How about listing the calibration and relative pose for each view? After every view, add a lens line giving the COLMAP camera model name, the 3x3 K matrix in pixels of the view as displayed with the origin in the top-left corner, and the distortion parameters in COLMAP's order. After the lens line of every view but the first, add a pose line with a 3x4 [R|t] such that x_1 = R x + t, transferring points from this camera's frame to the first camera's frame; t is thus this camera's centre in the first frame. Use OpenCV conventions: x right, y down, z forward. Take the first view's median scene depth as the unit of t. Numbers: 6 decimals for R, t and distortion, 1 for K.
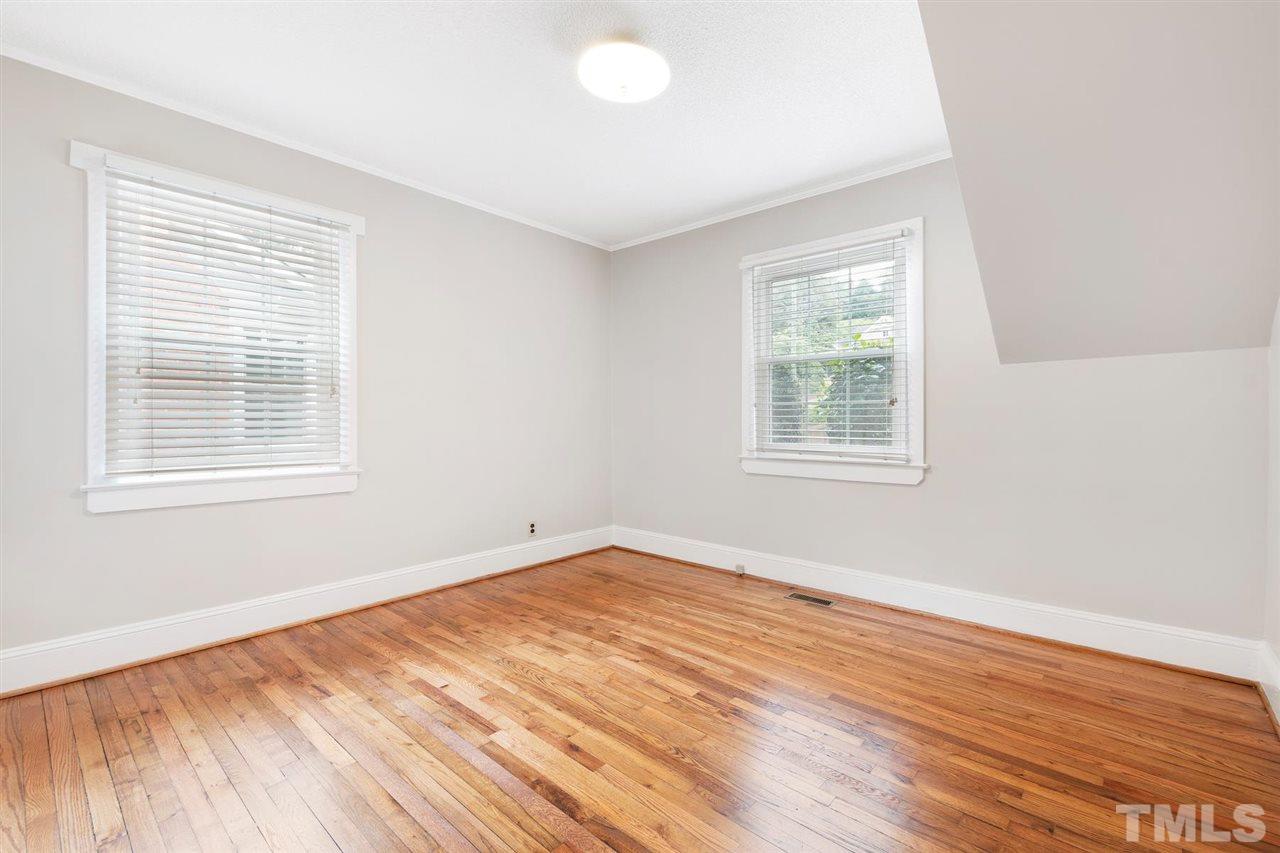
lens RADIAL K [[552.7, 0, 645.8], [0, 552.7, 419.7], [0, 0, 1]] dist [0.001221, -0.000072]
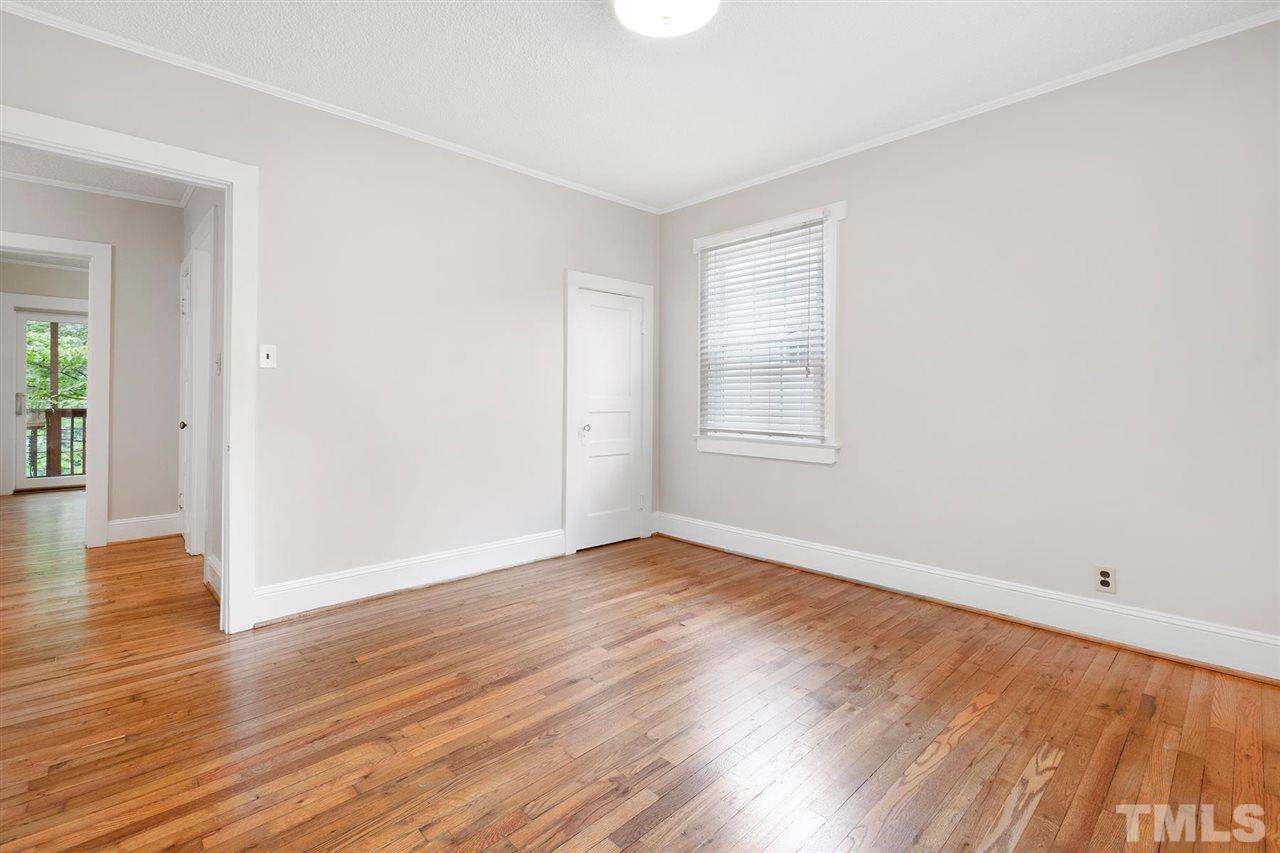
lens RADIAL K [[572.9, 0, 620.2], [0, 572.9, 396.0], [0, 0, 1]] dist [0.002739, -0.000118]
pose [[-0.102662, -0.003742, -0.994709, 0.687011], [-0.002056, 0.999992, -0.003550, 0.003659], [0.994714, 0.001680, -0.102669, 0.799880]]
